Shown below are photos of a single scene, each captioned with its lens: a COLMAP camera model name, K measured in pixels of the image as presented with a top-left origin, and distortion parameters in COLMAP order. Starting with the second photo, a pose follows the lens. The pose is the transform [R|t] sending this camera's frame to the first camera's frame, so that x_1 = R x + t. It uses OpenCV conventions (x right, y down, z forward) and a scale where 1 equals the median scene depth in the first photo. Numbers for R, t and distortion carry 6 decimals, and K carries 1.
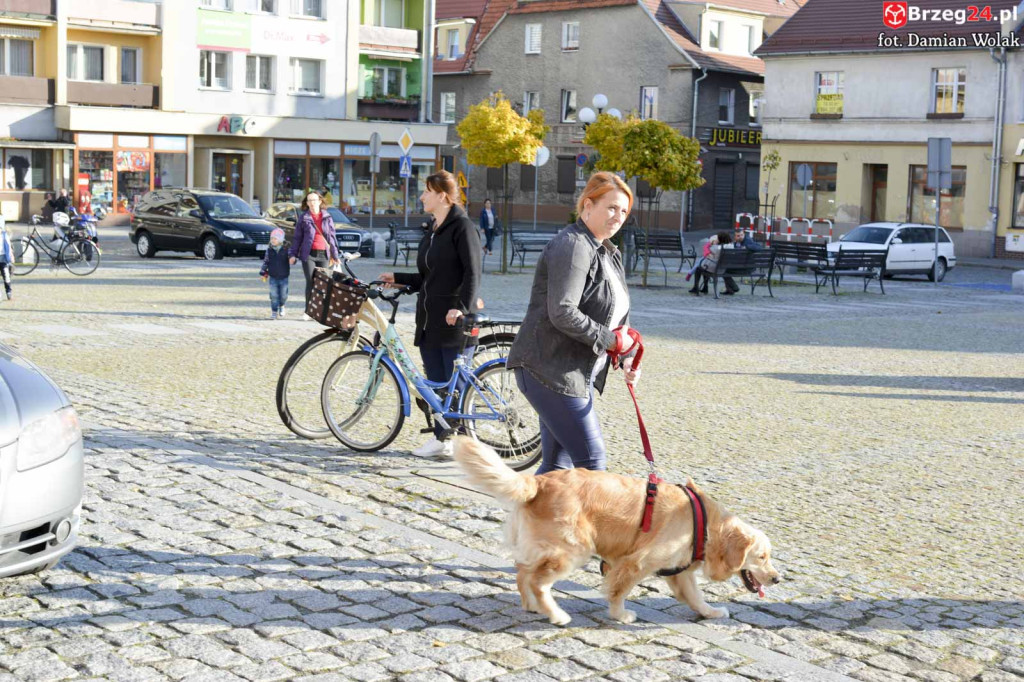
lens RADIAL K [[1488.7, 0, 511.8], [0, 1488.7, 339.8], [0, 0, 1]] dist [-0.047248, 0.000000]
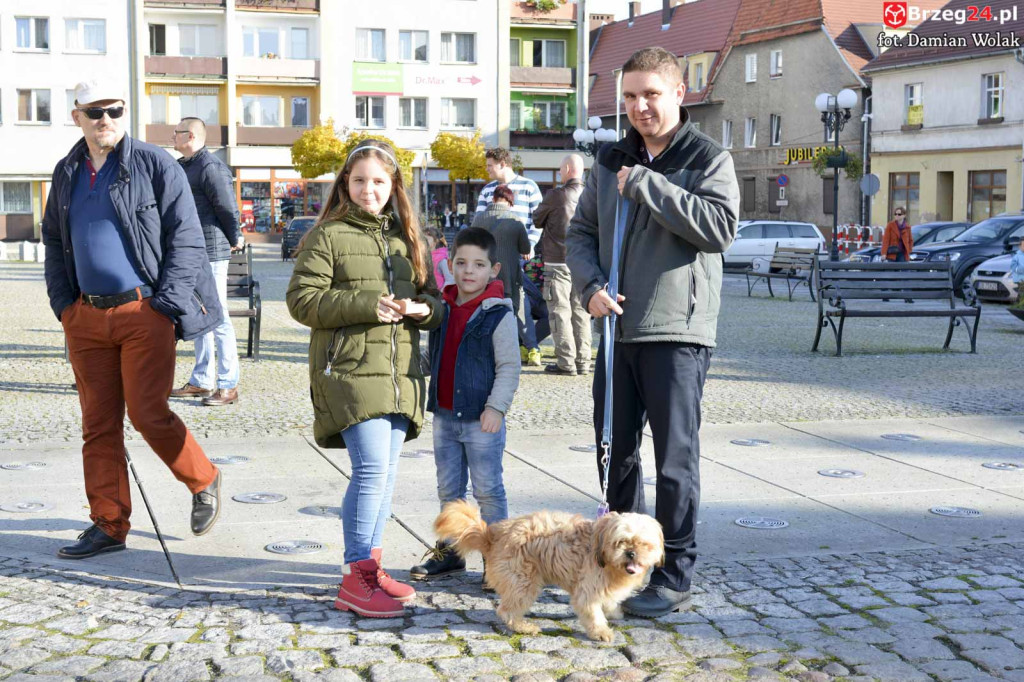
lens RADIAL K [[1488.7, 0, 513.1], [0, 1488.7, 341.5], [0, 0, 1]] dist [-0.047248, 0.000000]
pose [[0.921863, 0.008557, -0.387422, 0.355179], [-0.019075, 0.999546, -0.023313, 0.026434], [0.387047, 0.028882, 0.921607, -0.046126]]
